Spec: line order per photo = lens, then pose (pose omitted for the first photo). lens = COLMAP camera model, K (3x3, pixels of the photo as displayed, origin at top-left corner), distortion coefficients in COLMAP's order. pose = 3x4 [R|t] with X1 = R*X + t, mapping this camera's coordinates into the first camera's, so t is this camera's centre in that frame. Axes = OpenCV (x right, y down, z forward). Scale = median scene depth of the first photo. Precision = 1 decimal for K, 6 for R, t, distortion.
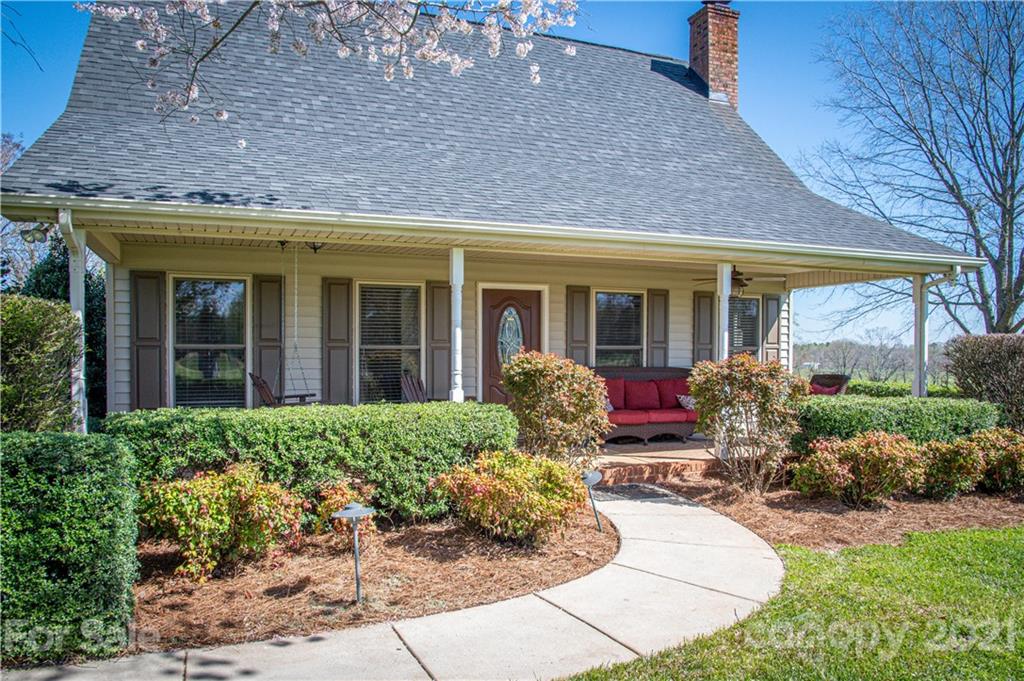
lens RADIAL K [[728.5, 0, 506.3], [0, 728.5, 363.2], [0, 0, 1]] dist [-0.044964, 0.002153]
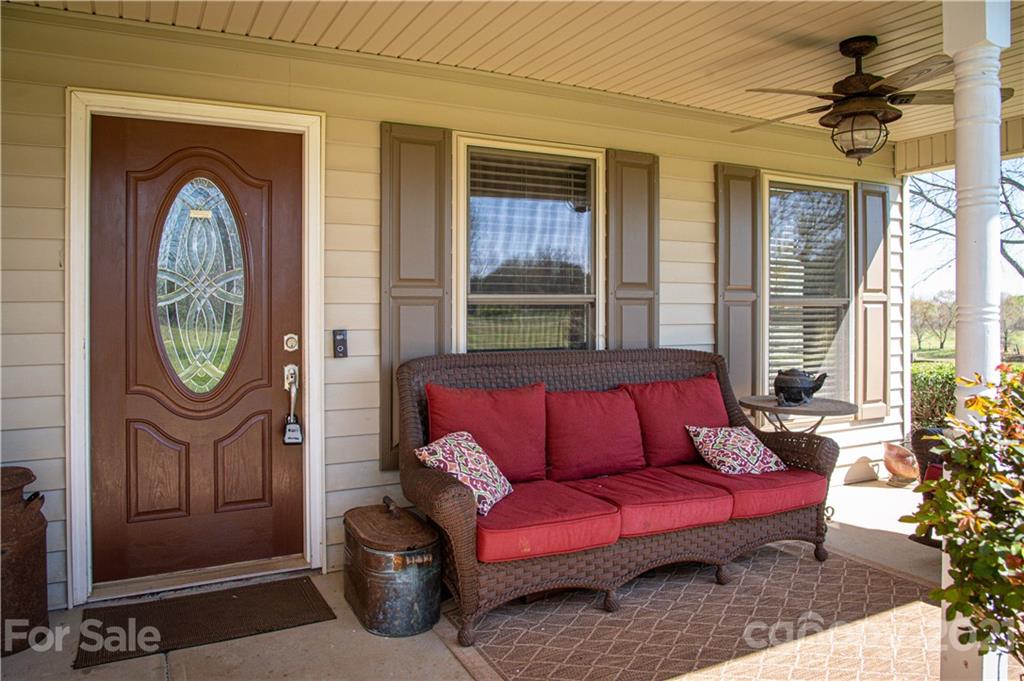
lens RADIAL K [[728.5, 0, 514.3], [0, 728.5, 299.8], [0, 0, 1]] dist [-0.044964, 0.002153]
pose [[0.995530, -0.002117, 0.094426, 0.118834], [0.004667, 0.999630, -0.026785, -0.012439], [-0.094335, 0.027106, 0.995171, 0.679045]]
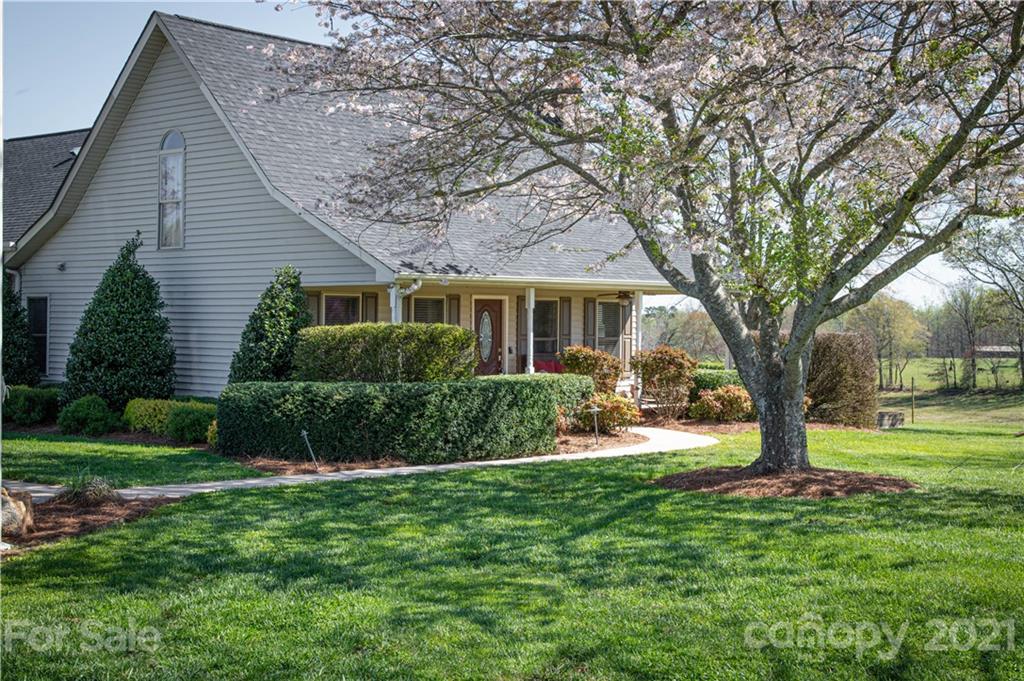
lens RADIAL K [[1354.0, 0, 506.5], [0, 1354.0, 333.3], [0, 0, 1]] dist [0.031825, 0.000000]
pose [[0.895615, -0.000420, 0.444831, -1.166223], [0.002641, 0.999987, -0.004373, -0.023198], [-0.444823, 0.005091, 0.895604, -1.425156]]
